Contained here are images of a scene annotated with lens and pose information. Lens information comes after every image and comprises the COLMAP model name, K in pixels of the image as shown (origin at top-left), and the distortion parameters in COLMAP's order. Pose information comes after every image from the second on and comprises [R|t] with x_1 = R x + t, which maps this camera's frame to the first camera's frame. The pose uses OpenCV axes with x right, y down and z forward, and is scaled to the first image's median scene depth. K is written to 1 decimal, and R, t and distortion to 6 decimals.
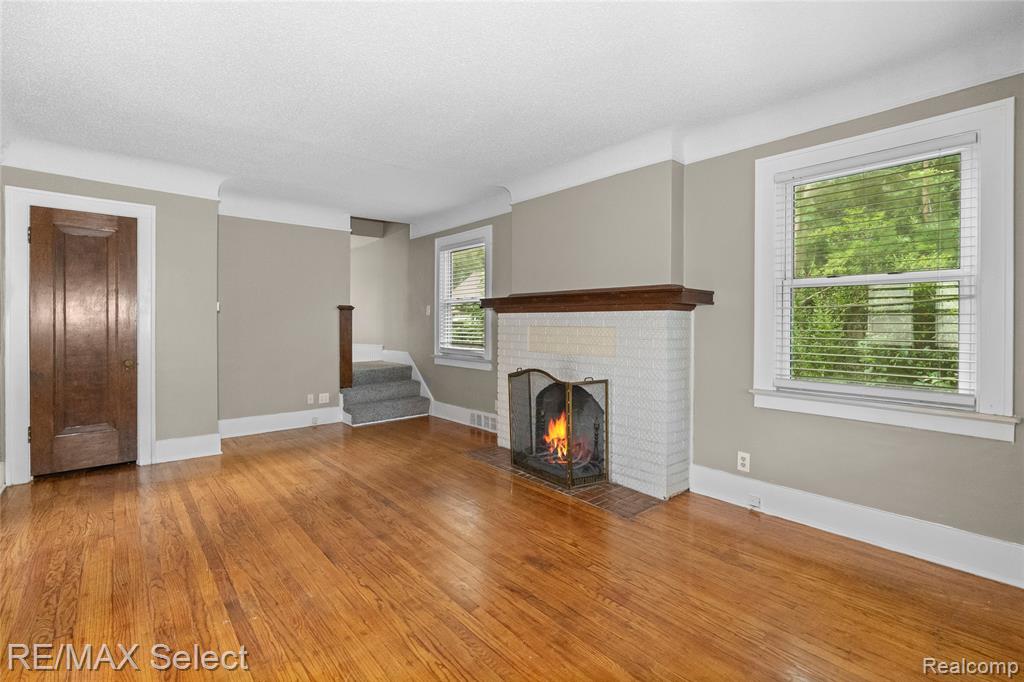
lens RADIAL K [[465.4, 0, 527.9], [0, 465.4, 326.7], [0, 0, 1]] dist [-0.009783, 0.002216]
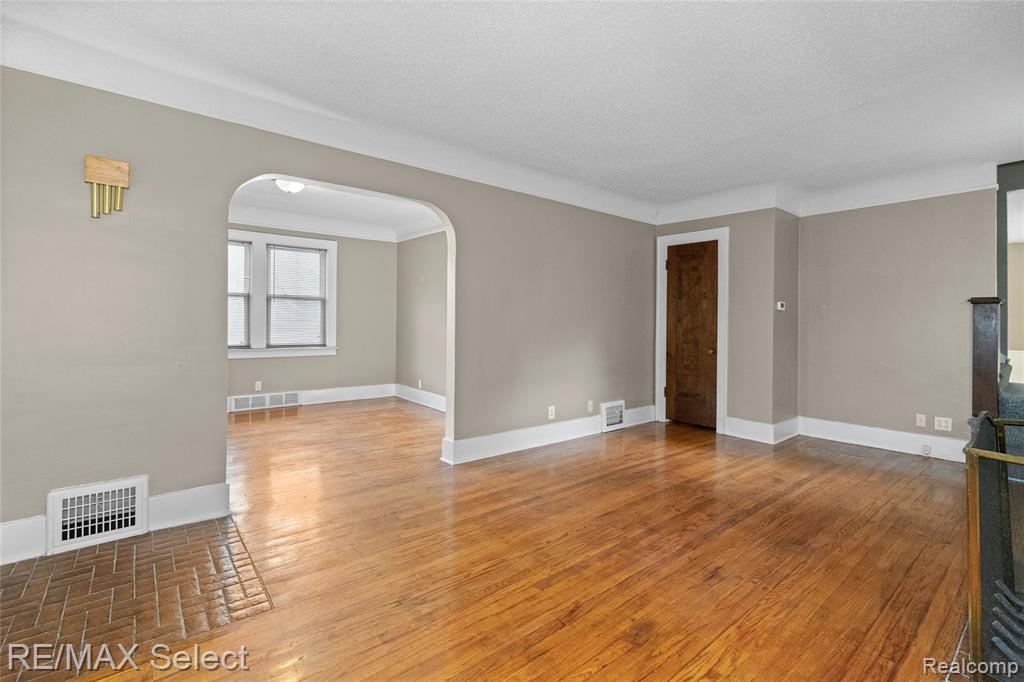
lens RADIAL K [[465.4, 0, 518.7], [0, 465.4, 328.5], [0, 0, 1]] dist [-0.009783, 0.002216]
pose [[-0.038834, 0.012168, -0.999172, 0.518839], [-0.017098, 0.999771, 0.012840, 0.005141], [0.999099, 0.017582, -0.038617, 0.551329]]
